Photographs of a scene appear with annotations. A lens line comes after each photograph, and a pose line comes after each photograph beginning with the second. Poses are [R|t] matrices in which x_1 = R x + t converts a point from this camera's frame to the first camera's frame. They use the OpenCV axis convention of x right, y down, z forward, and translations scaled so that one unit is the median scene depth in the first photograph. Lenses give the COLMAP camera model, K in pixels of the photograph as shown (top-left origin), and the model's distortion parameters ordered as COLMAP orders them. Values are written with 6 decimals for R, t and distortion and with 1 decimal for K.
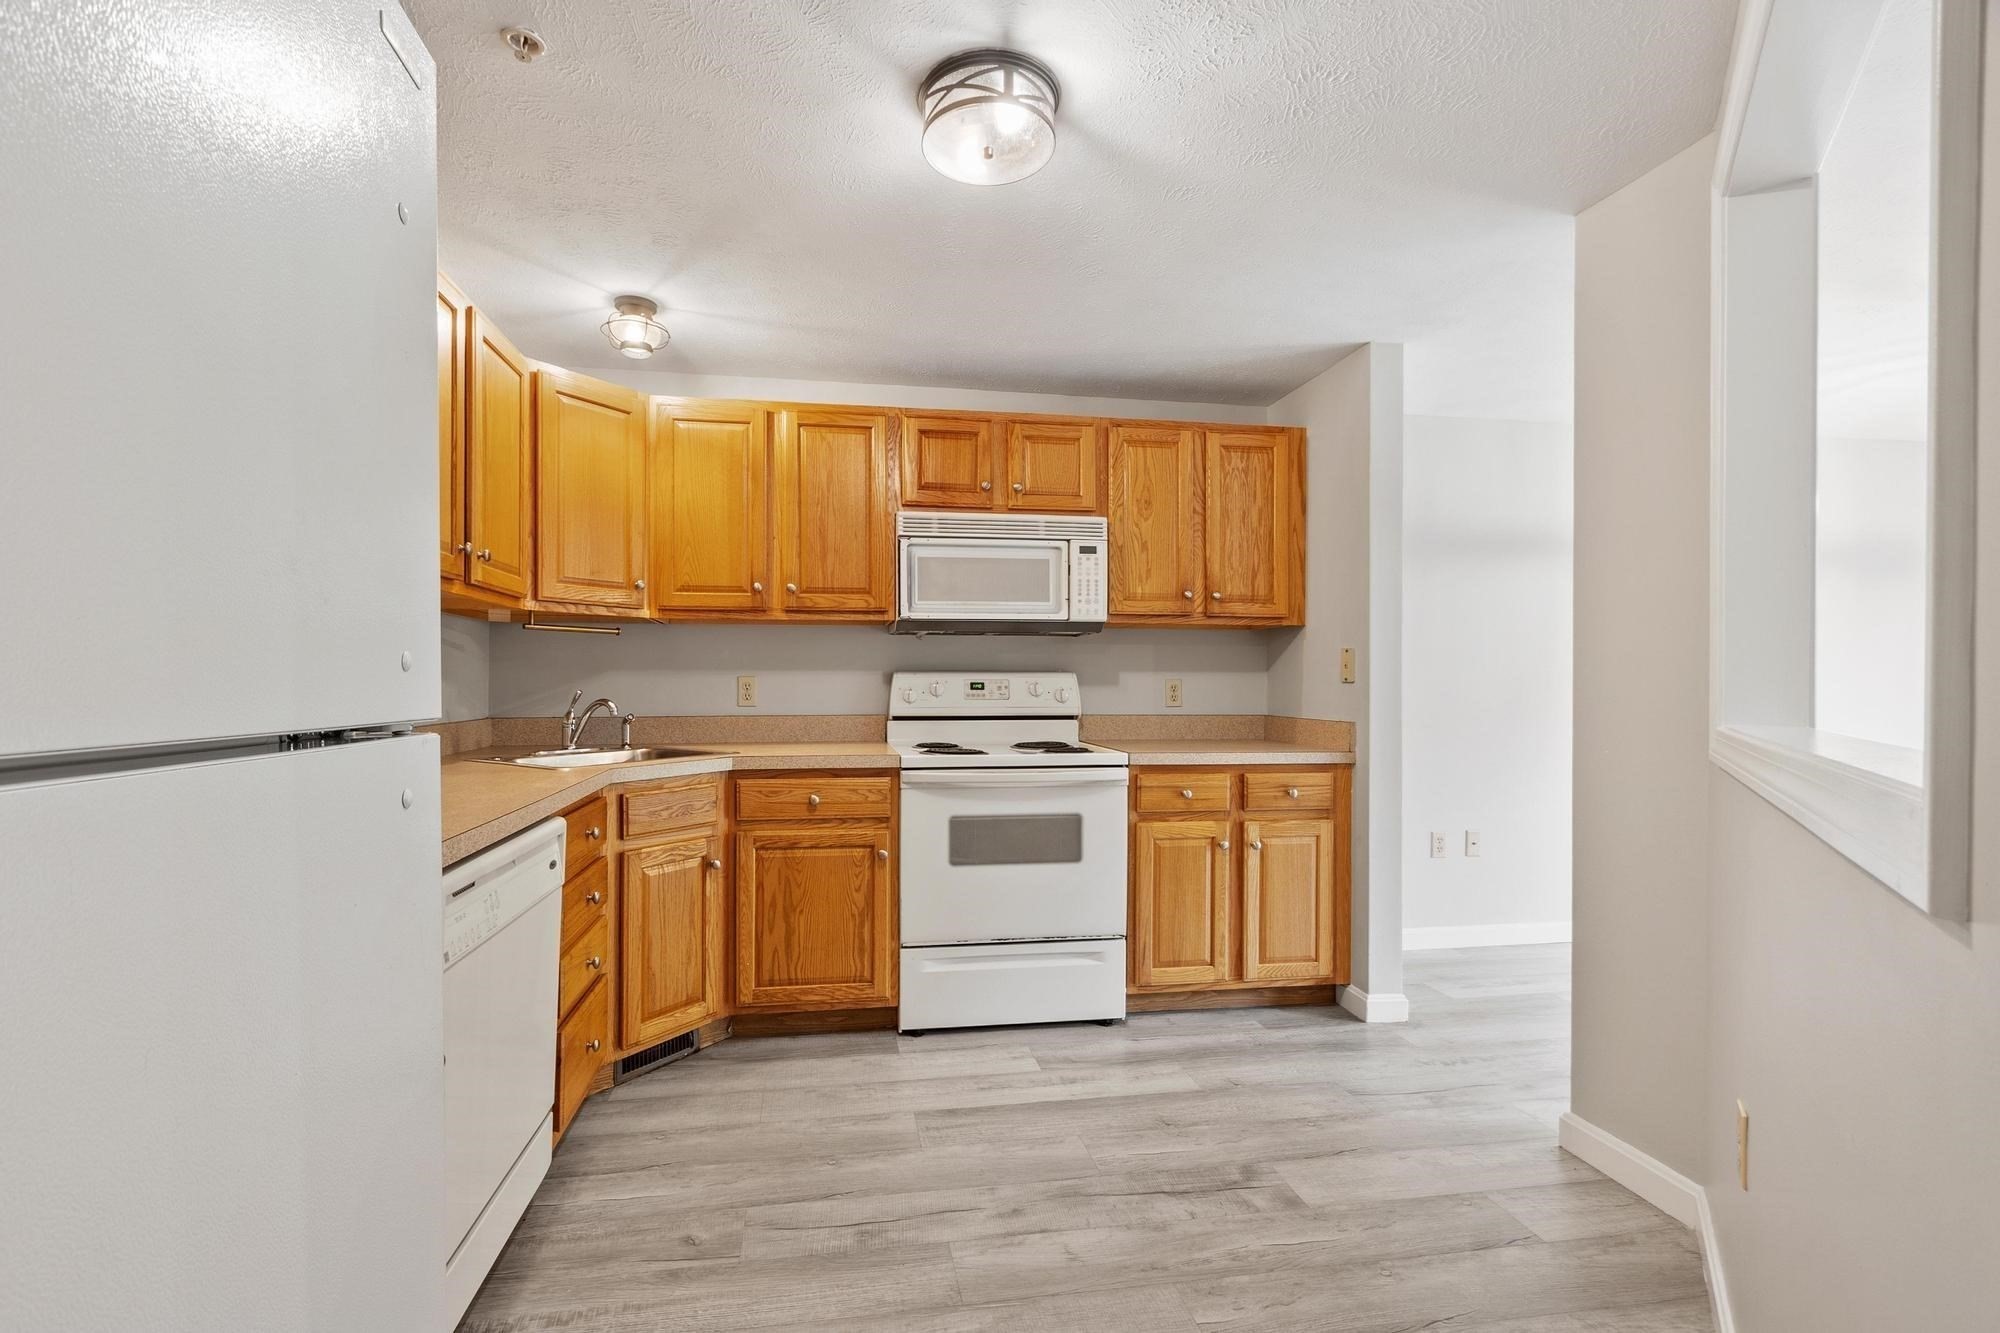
lens RADIAL K [[874.6, 0, 958.5], [0, 874.6, 683.6], [0, 0, 1]] dist [-0.003185, -0.000080]
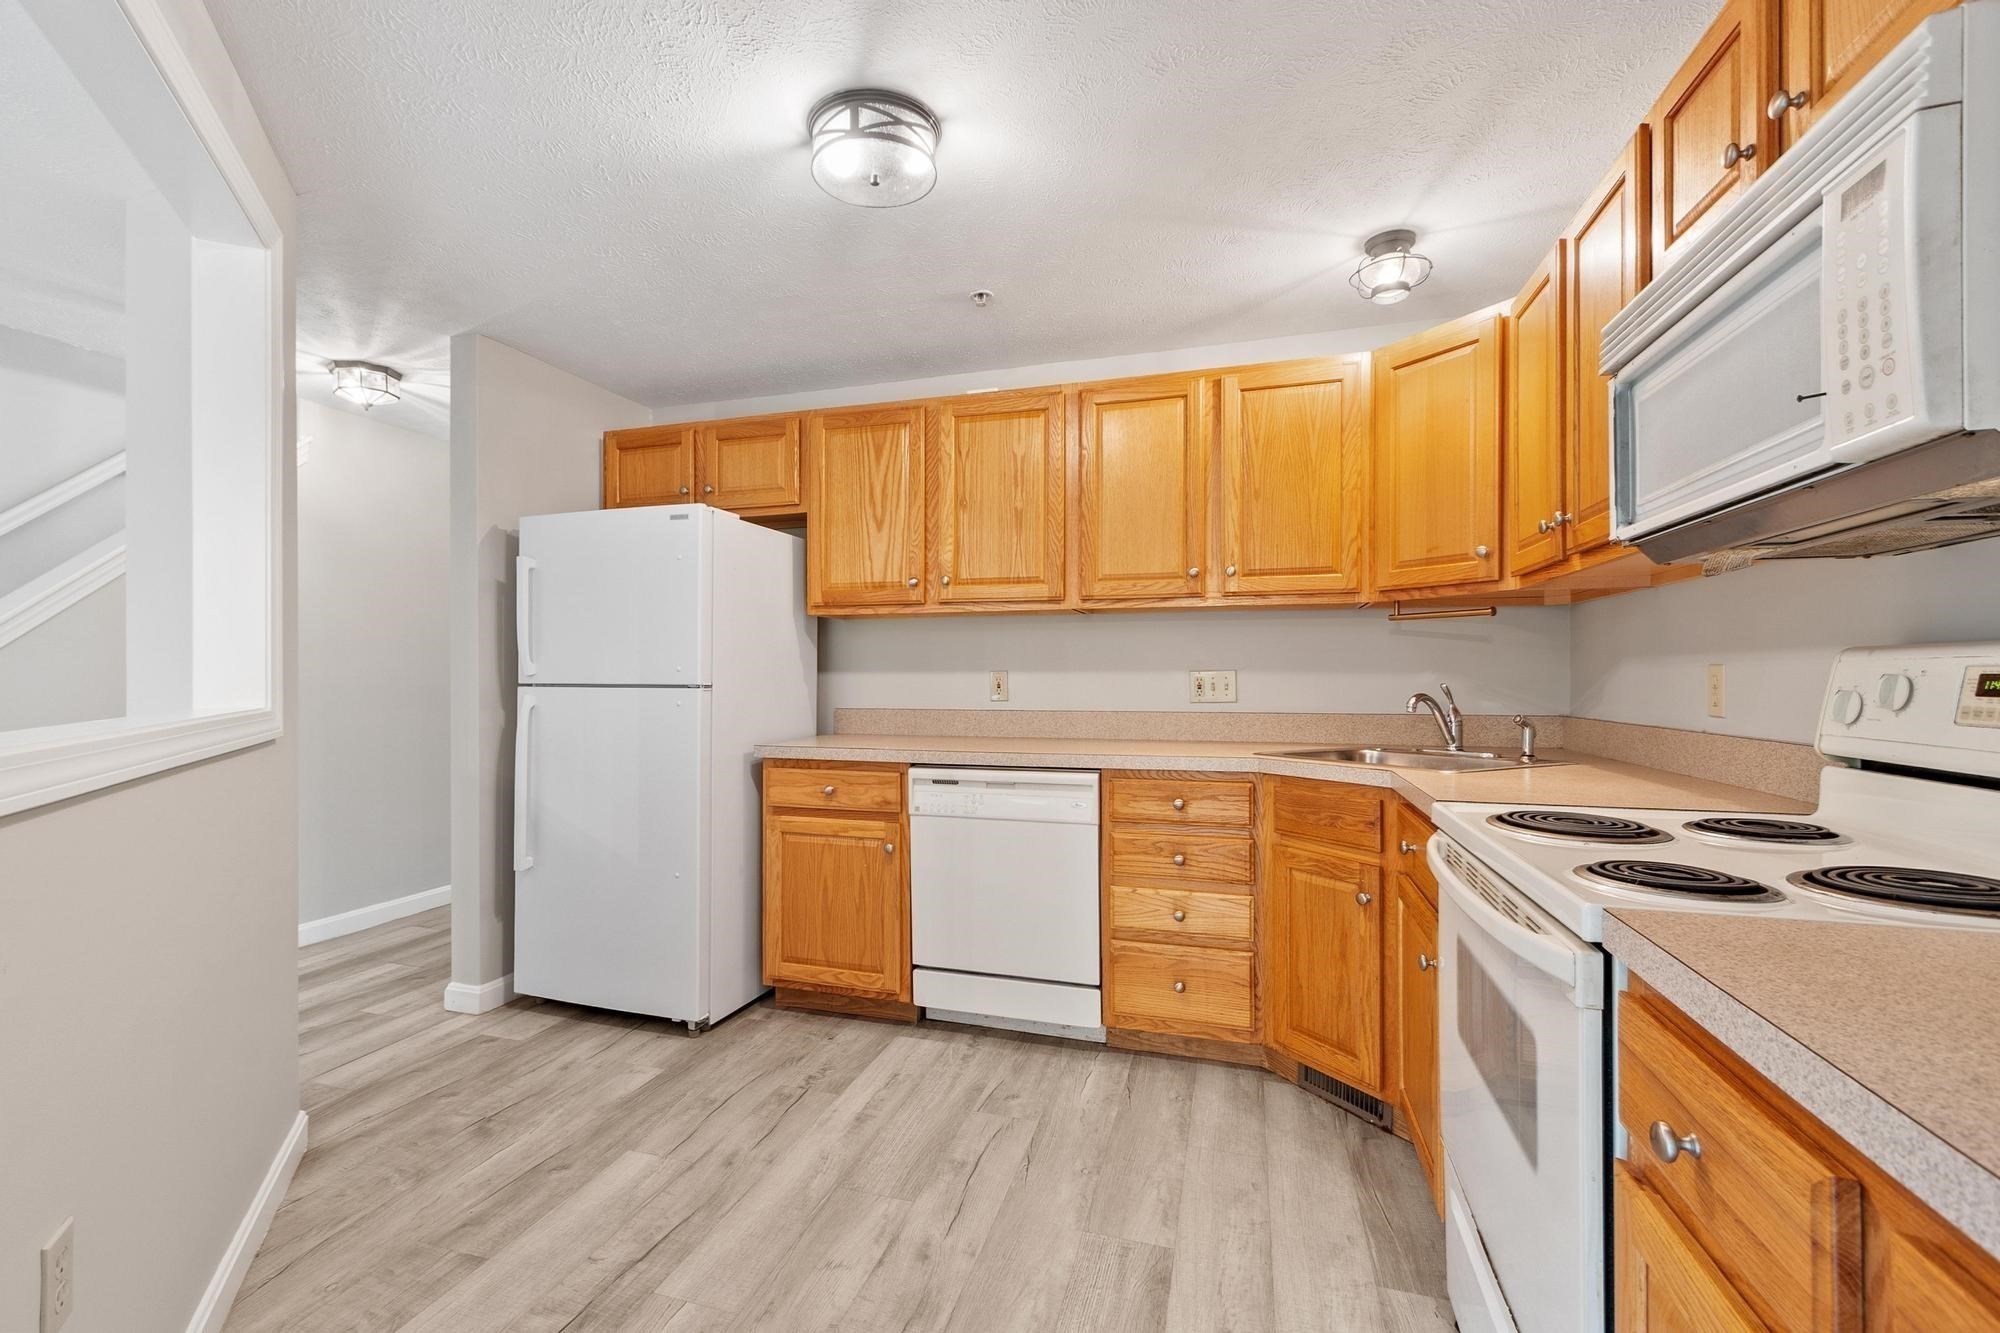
lens RADIAL K [[882.3, 0, 957.2], [0, 882.3, 674.4], [0, 0, 1]] dist [-0.003431, -0.000108]
pose [[-0.452374, -0.001546, -0.891827, 0.541084], [-0.003296, 0.999995, -0.000062, 0.000120], [0.891822, 0.002911, -0.452377, 0.900677]]
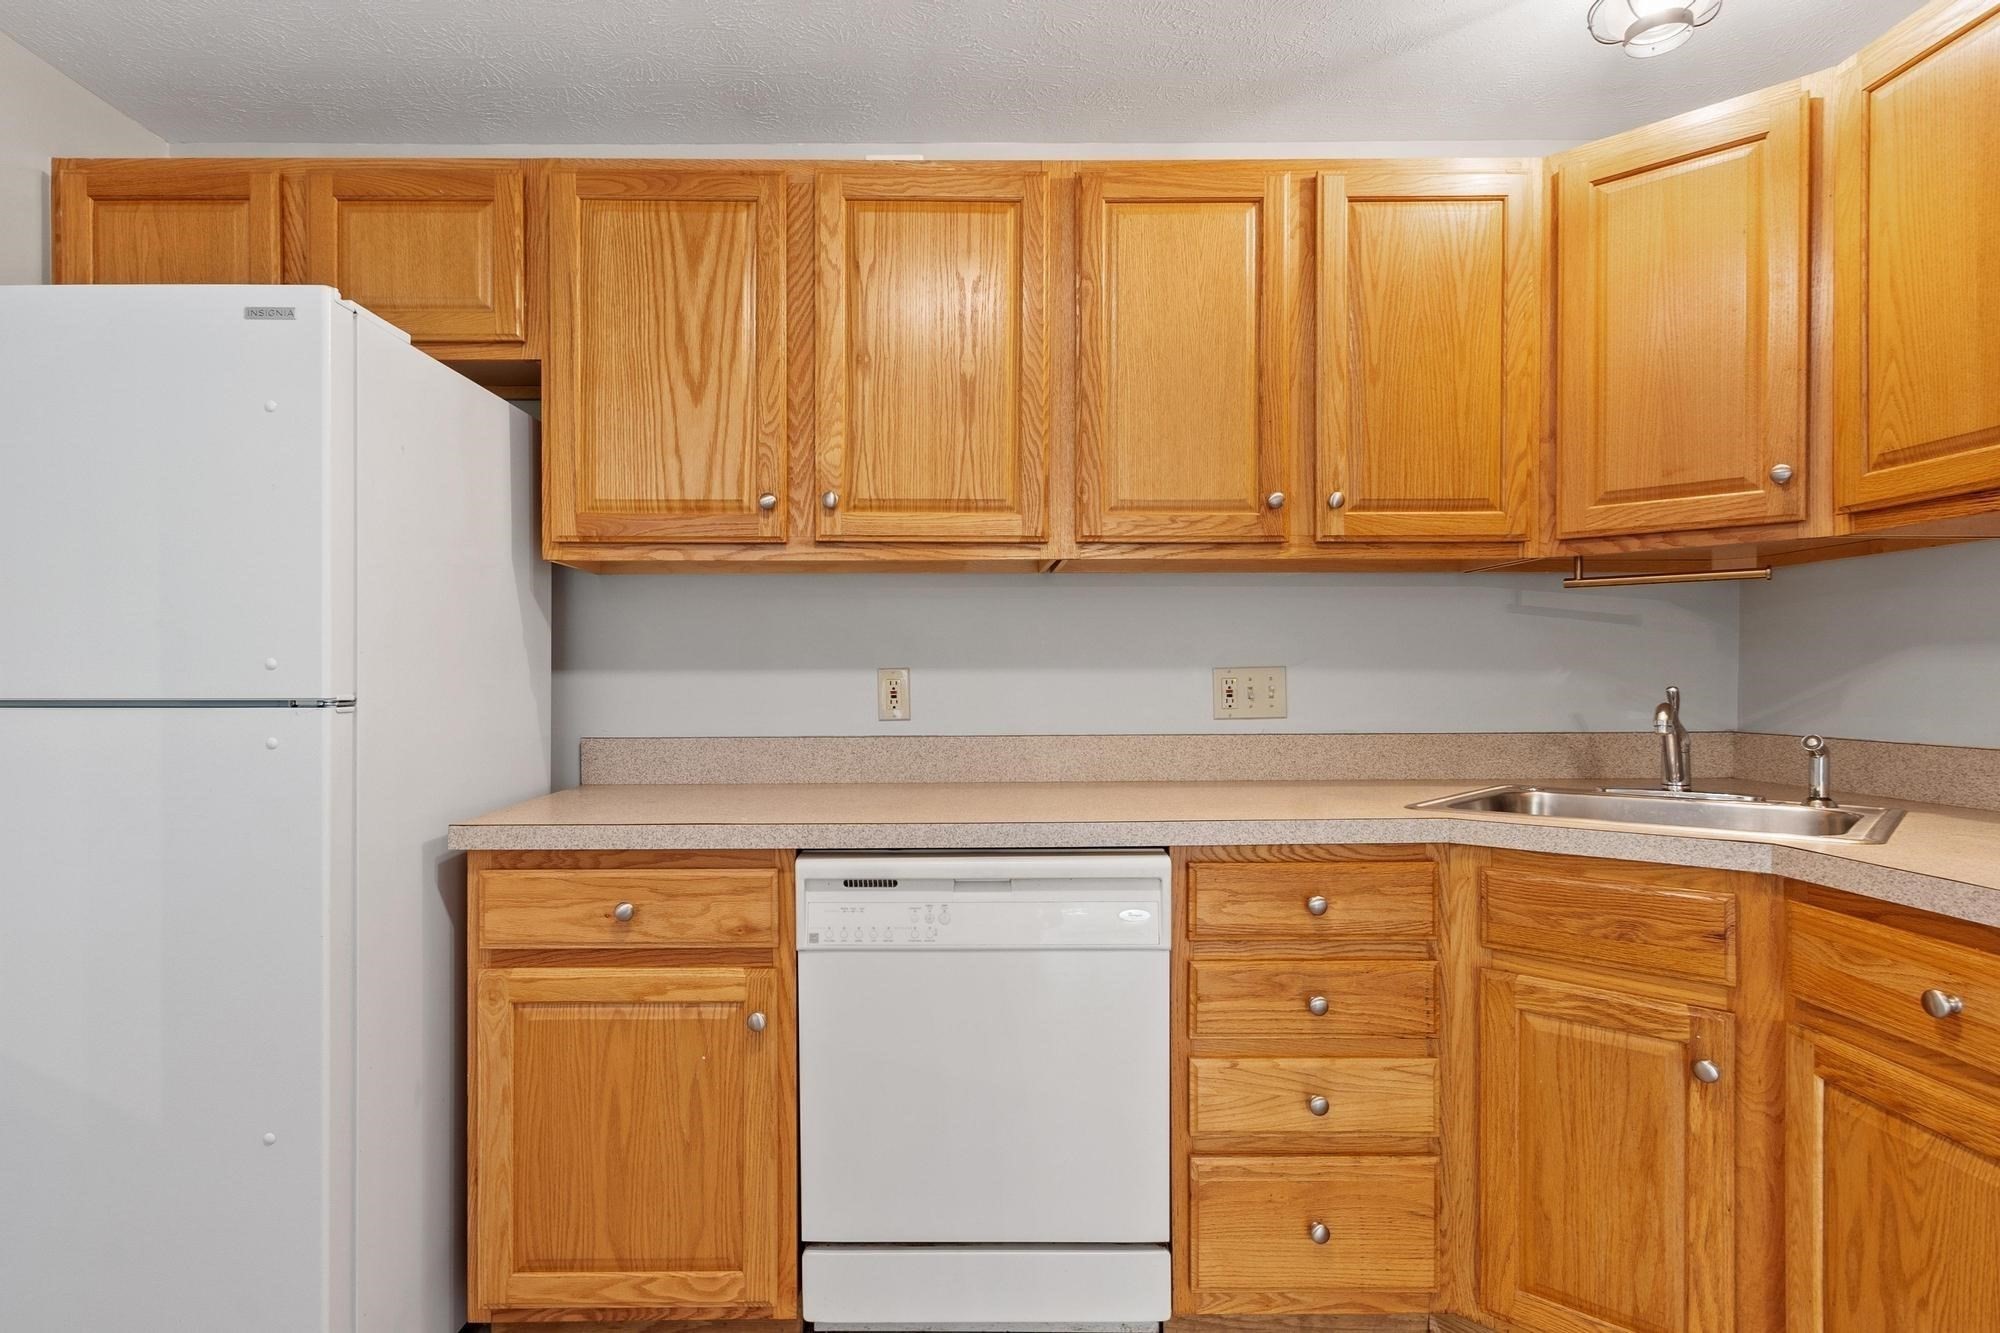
lens RADIAL K [[1064.2, 0, 958.3], [0, 1064.2, 679.5], [0, 0, 1]] dist [0.006024, -0.001151]
pose [[-0.145383, 0.003780, -0.989368, 0.286637], [-0.000541, 0.999992, 0.003900, 0.000582], [0.989375, 0.001102, -0.145380, 0.605174]]
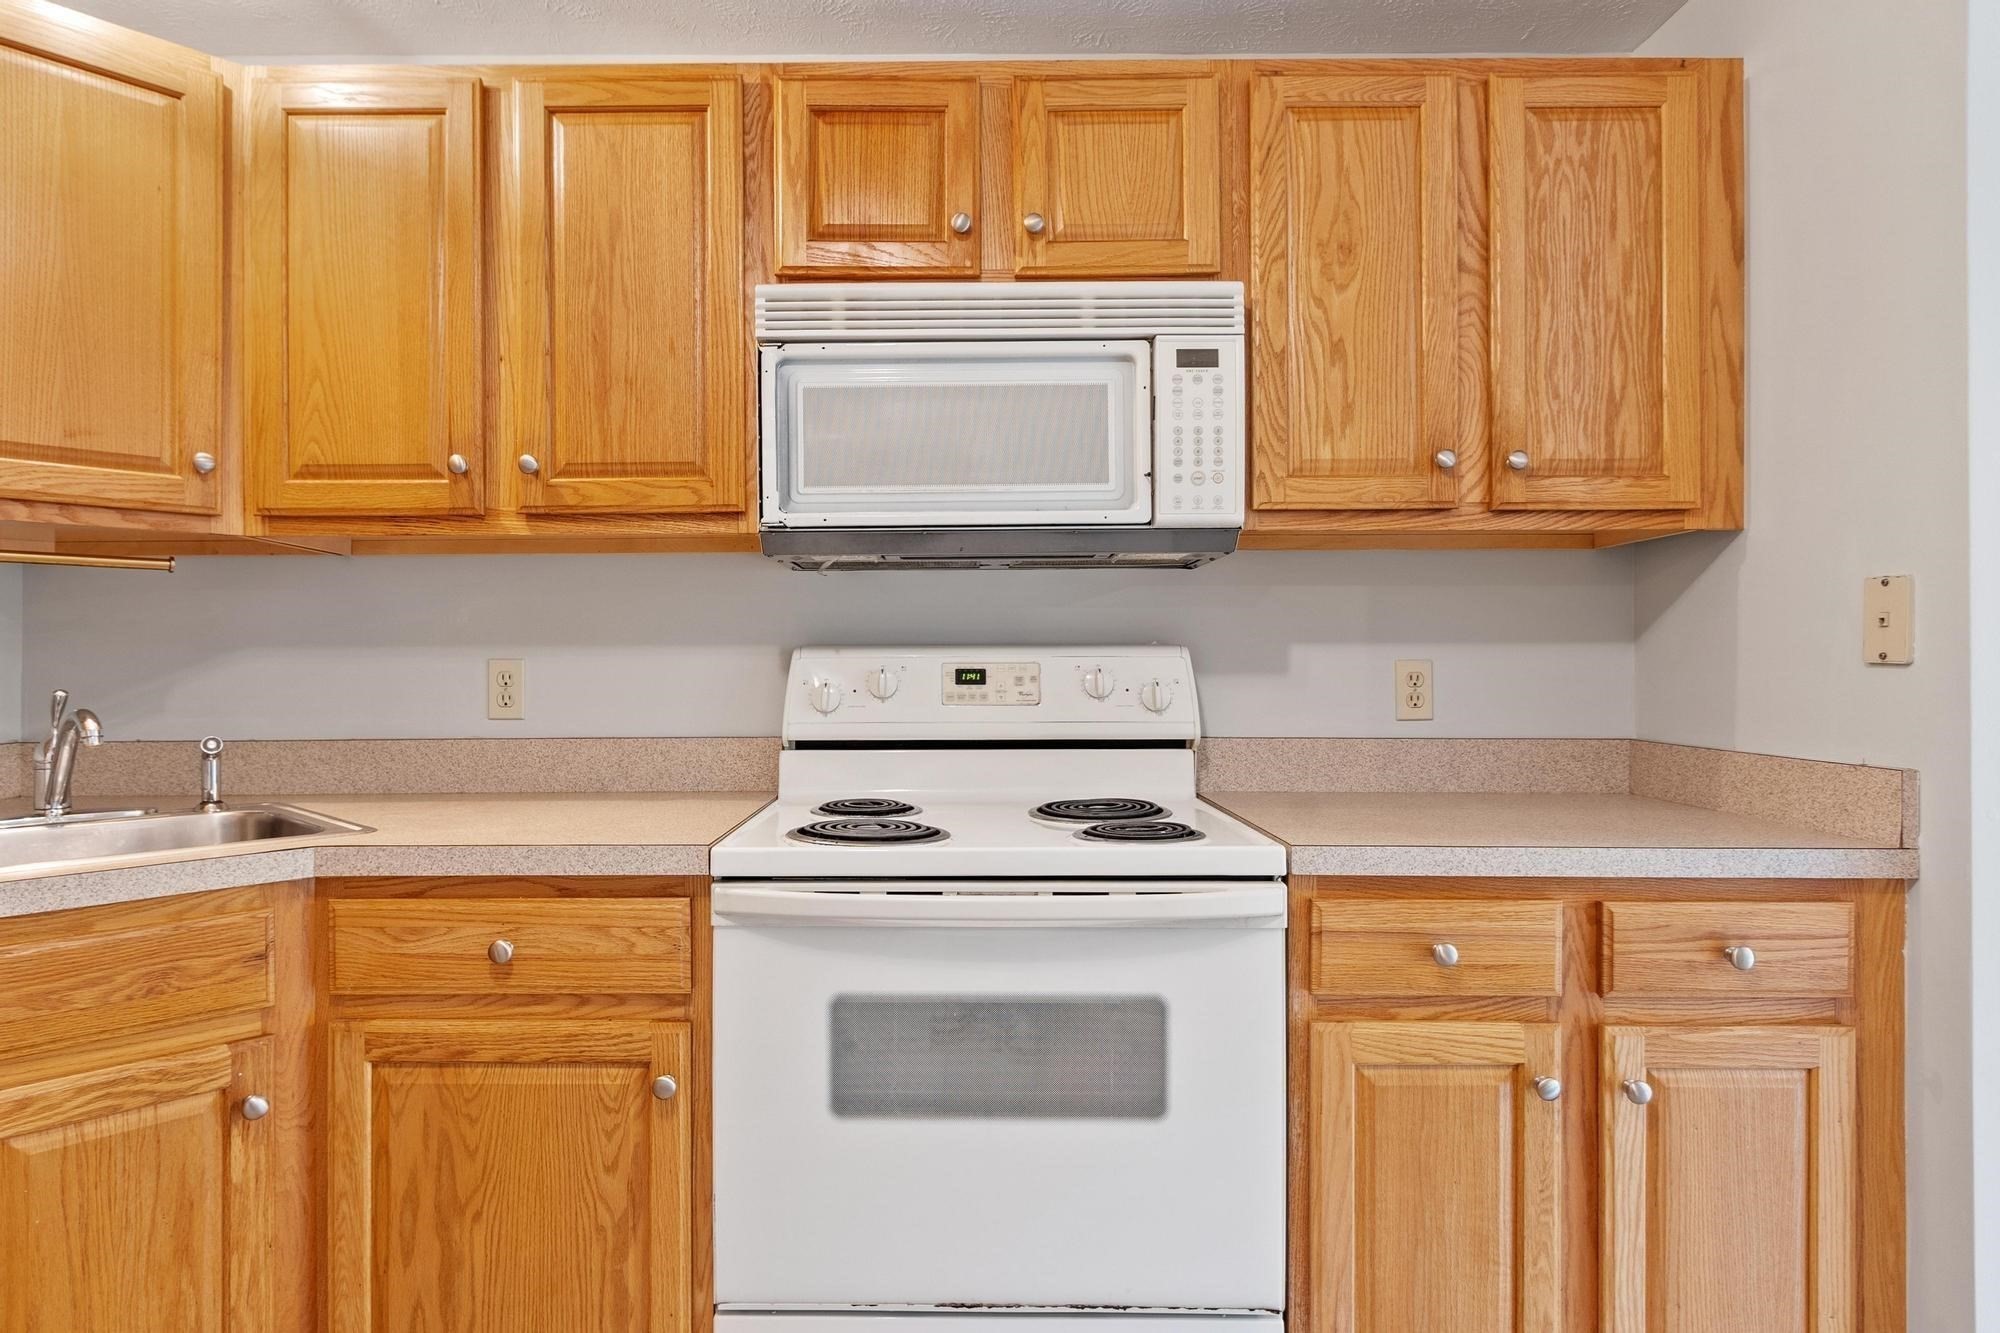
lens RADIAL K [[1120.6, 0, 956.0], [0, 1120.6, 666.6], [0, 0, 1]] dist [0.006302, -0.001884]
pose [[0.987182, -0.005026, -0.159516, 0.122228], [0.004442, 0.999982, -0.004016, -0.000177], [0.159534, 0.003256, 0.987187, 0.454904]]
